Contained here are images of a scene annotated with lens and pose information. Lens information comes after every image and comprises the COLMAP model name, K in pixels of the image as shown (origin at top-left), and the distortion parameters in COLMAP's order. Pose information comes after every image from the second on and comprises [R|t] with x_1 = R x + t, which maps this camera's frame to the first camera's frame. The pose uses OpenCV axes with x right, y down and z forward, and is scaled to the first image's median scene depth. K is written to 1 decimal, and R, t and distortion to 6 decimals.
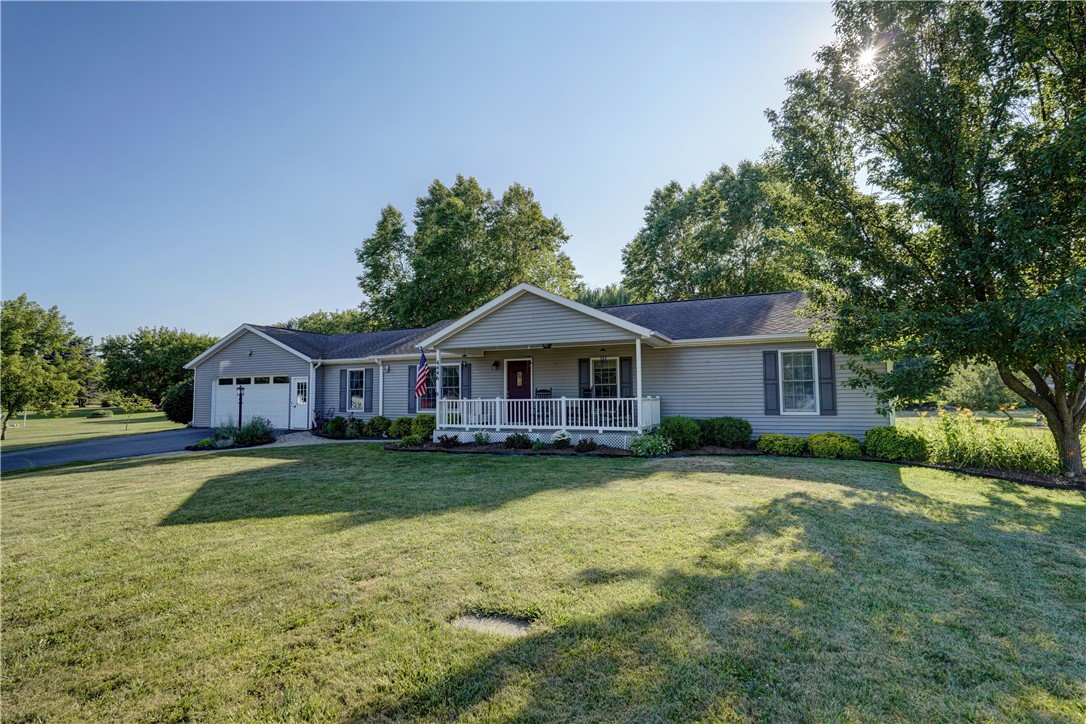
lens RADIAL K [[530.1, 0, 543.5], [0, 530.1, 361.8], [0, 0, 1]] dist [0.000089, -0.000002]
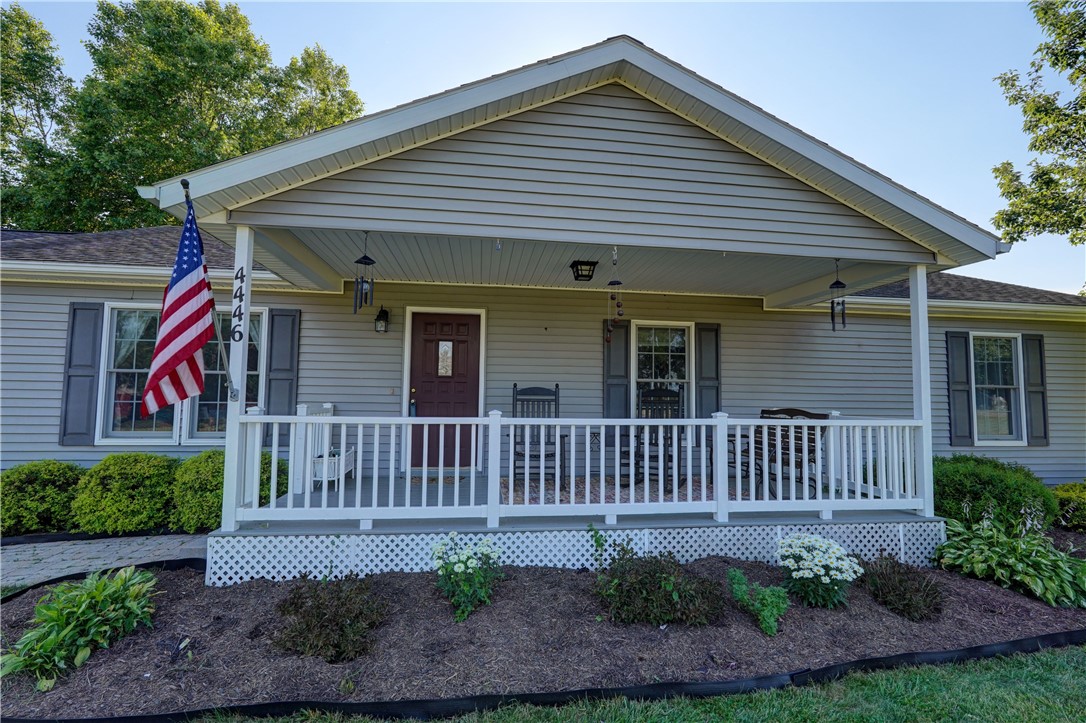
lens RADIAL K [[500.3, 0, 542.1], [0, 500.3, 359.3], [0, 0, 1]] dist [-0.014844, 0.007287]
pose [[0.851391, 0.060015, 0.521087, -0.195225], [-0.056820, 0.998139, -0.022121, 0.040073], [-0.521445, -0.010774, 0.853217, 0.693370]]
